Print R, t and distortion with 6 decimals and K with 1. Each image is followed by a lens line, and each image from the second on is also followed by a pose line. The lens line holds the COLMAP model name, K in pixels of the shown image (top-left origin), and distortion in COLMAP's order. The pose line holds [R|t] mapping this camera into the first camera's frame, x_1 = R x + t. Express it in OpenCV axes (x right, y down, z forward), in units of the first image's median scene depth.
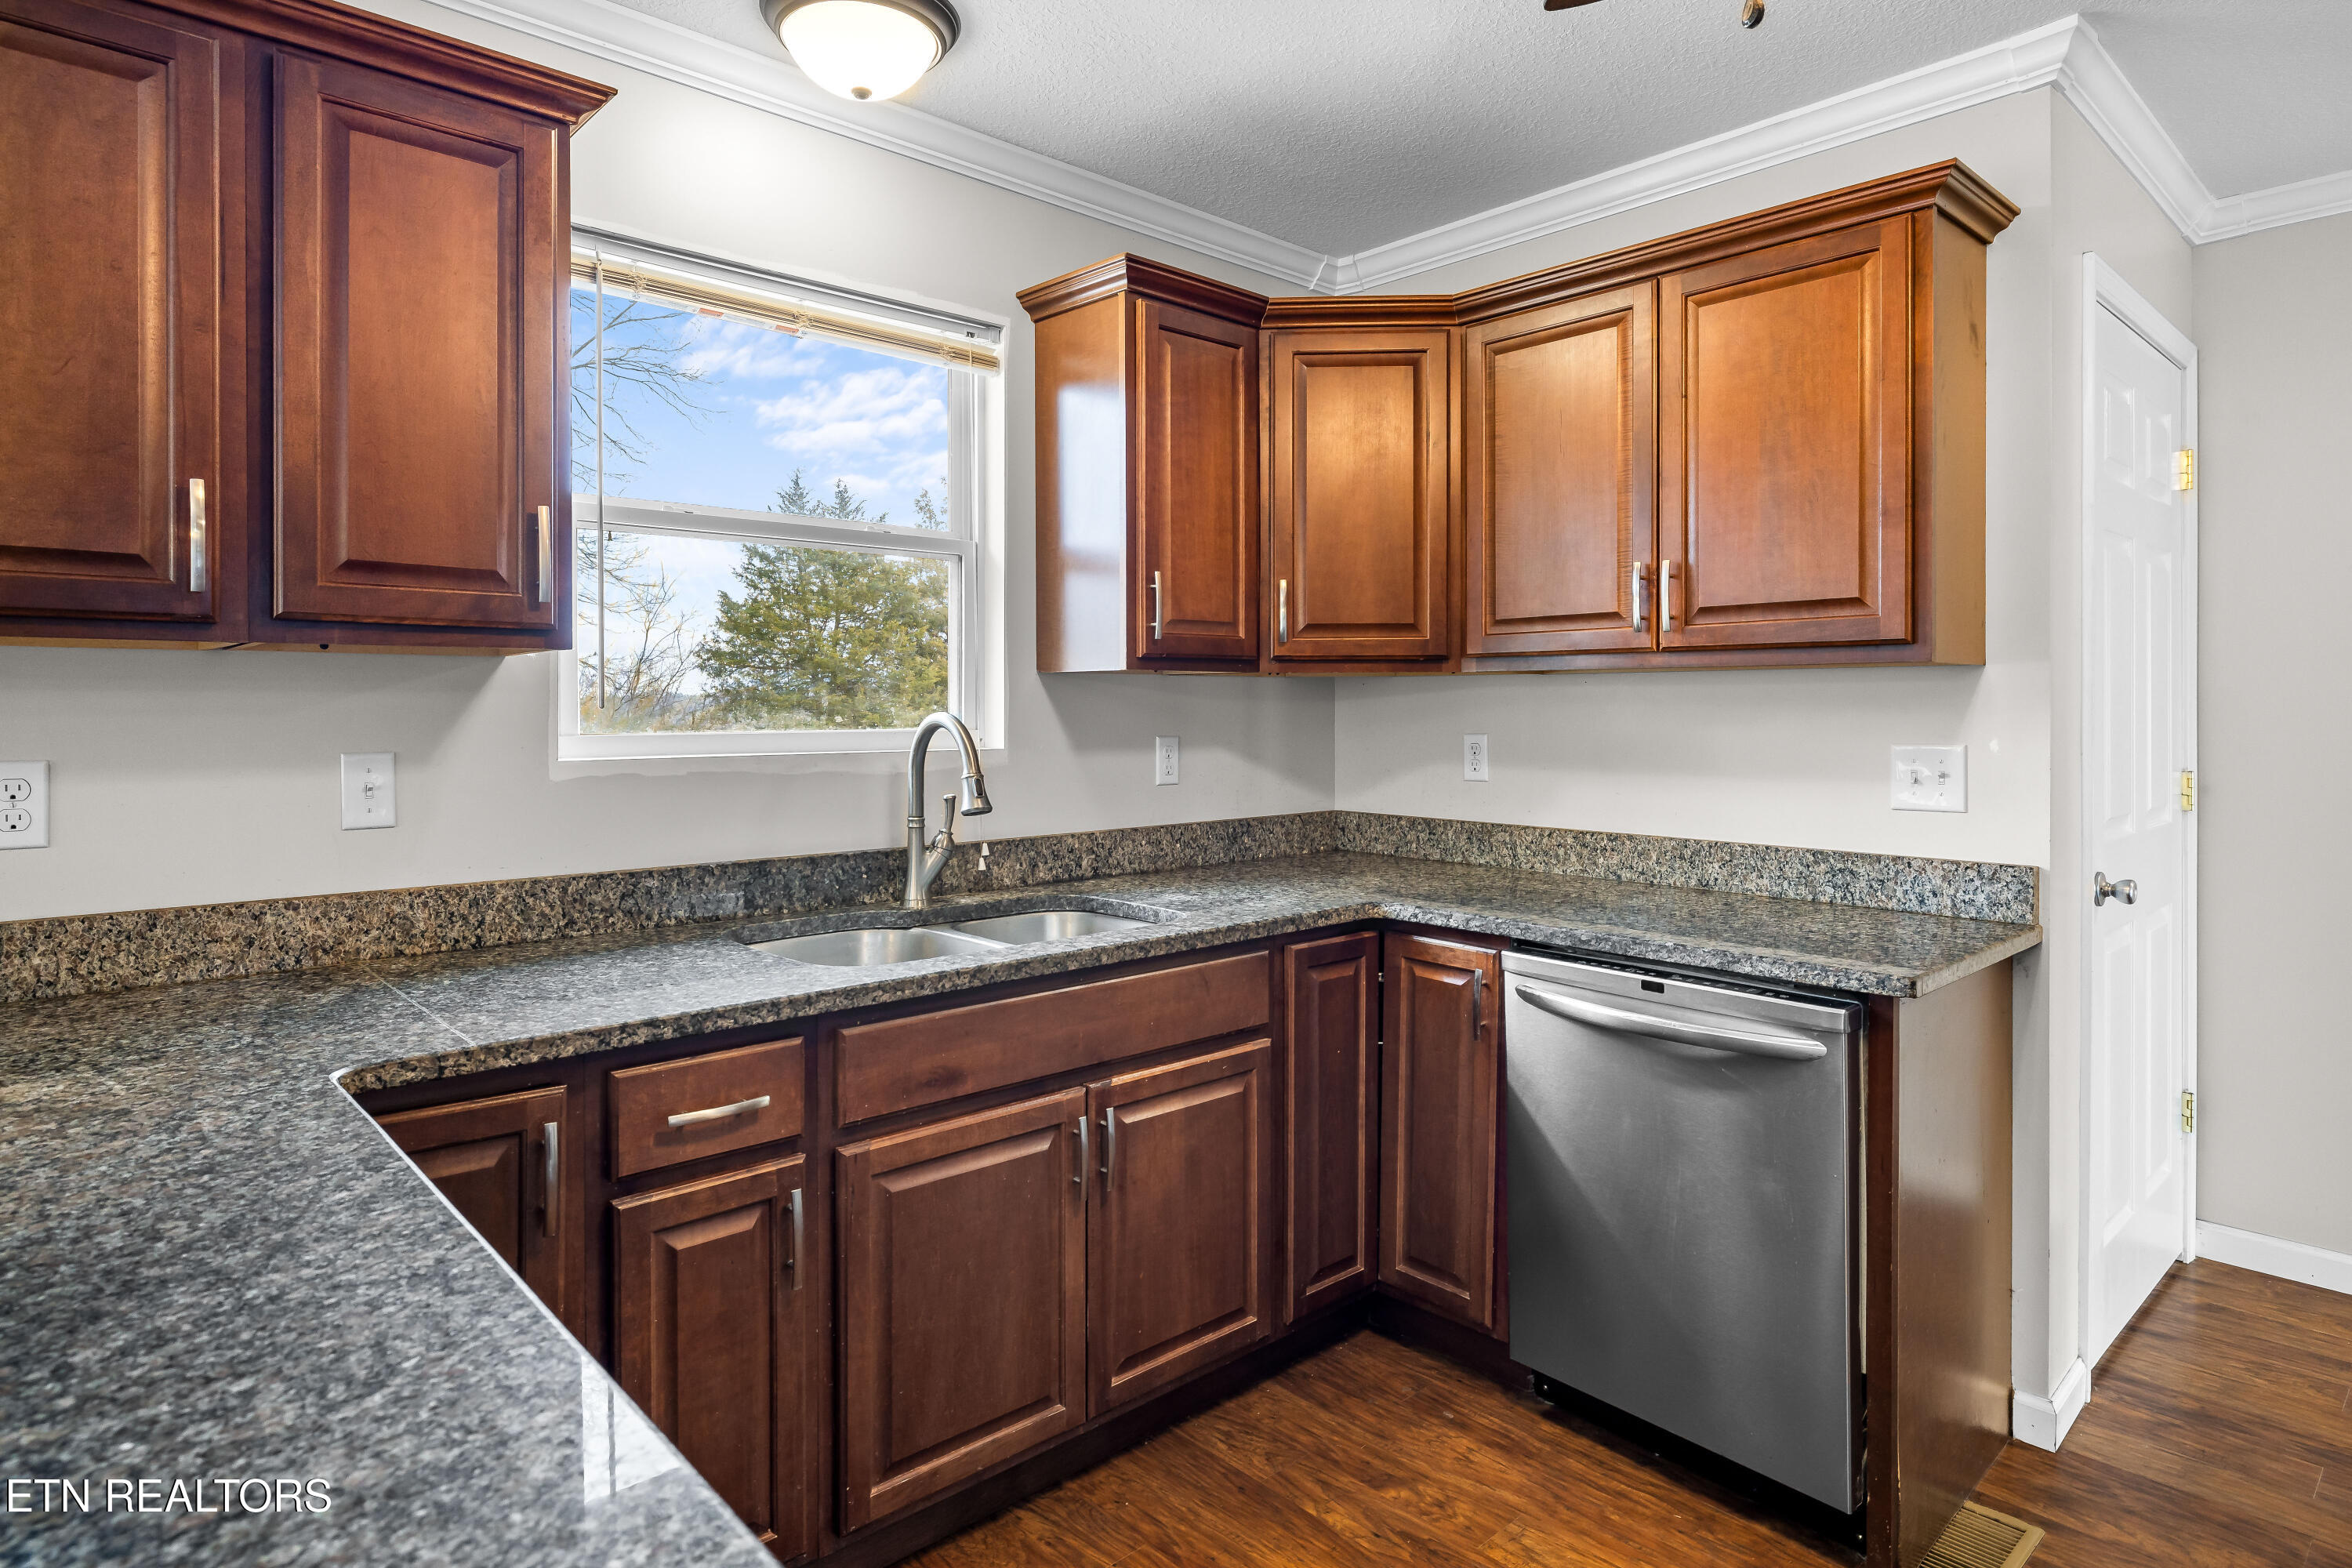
lens RADIAL K [[1270.2, 0, 1167.5], [0, 1270.2, 712.4], [0, 0, 1]] dist [-0.006270, 0.002042]
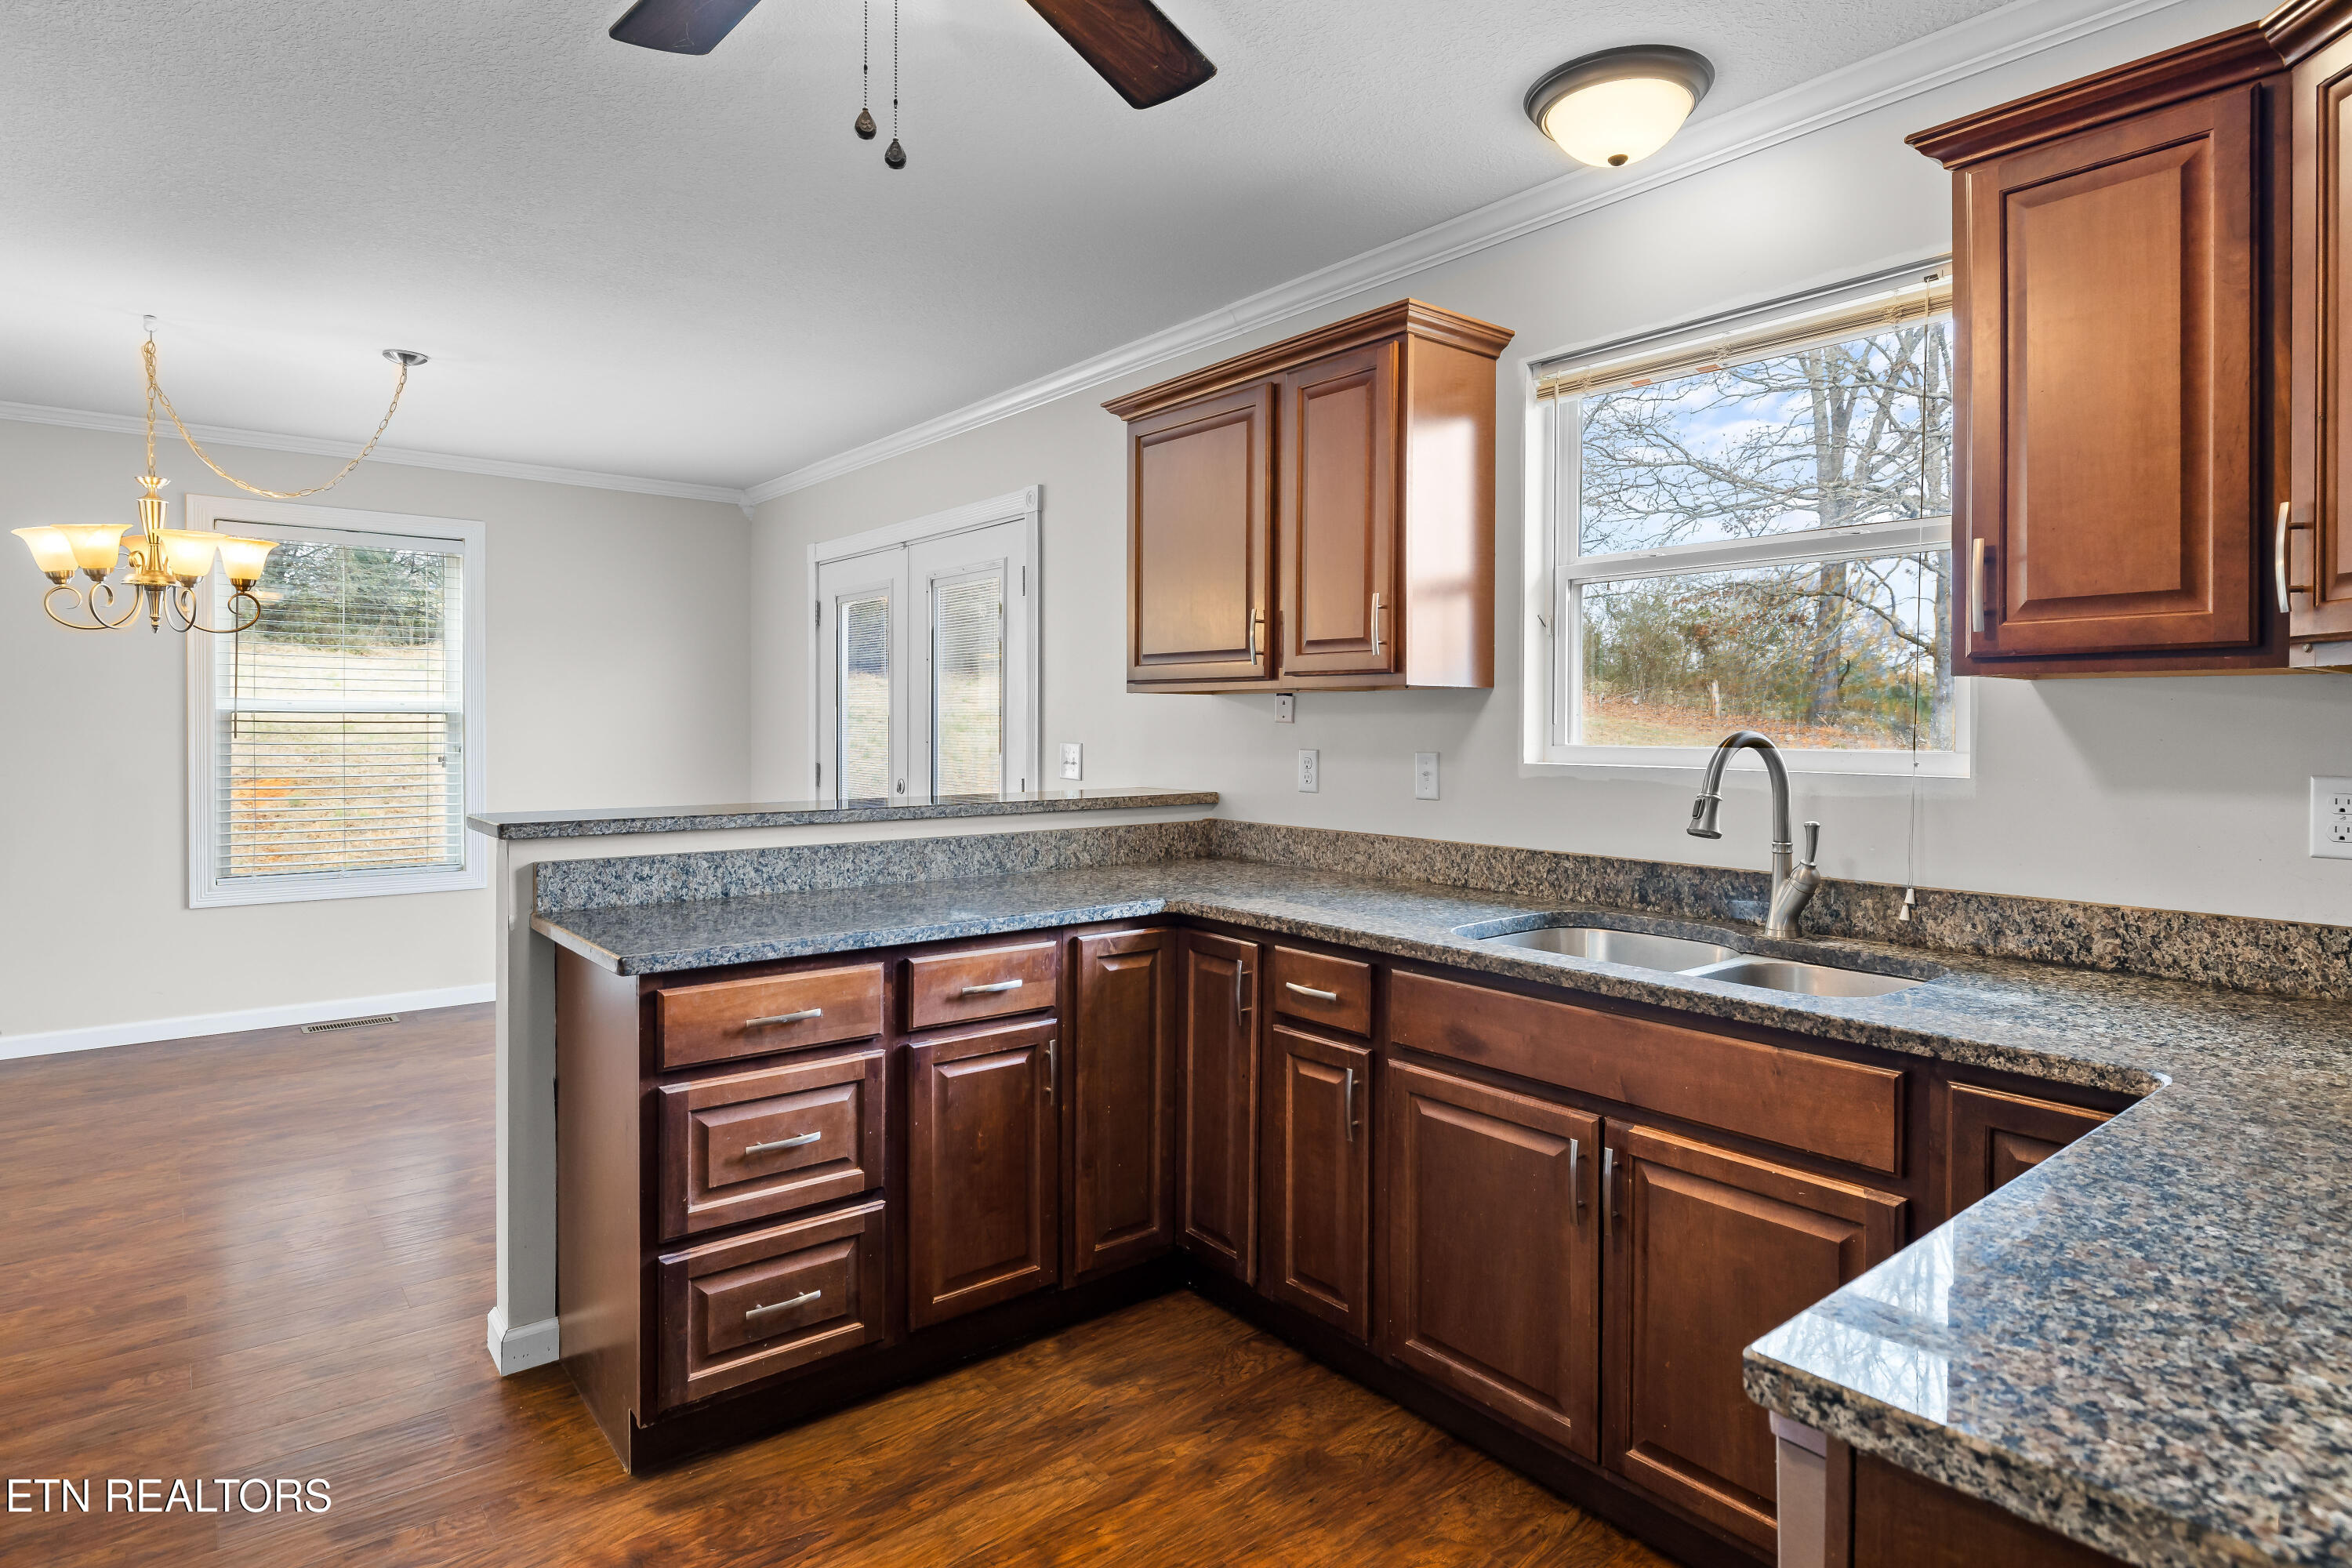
lens RADIAL K [[1270.2, 0, 1175.1], [0, 1270.2, 713.3], [0, 0, 1]] dist [-0.006270, 0.002042]
pose [[-0.059535, -0.005381, -0.998212, 0.785170], [-0.006626, 0.999966, -0.004996, -0.005222], [0.998204, 0.006317, -0.059569, 0.623506]]
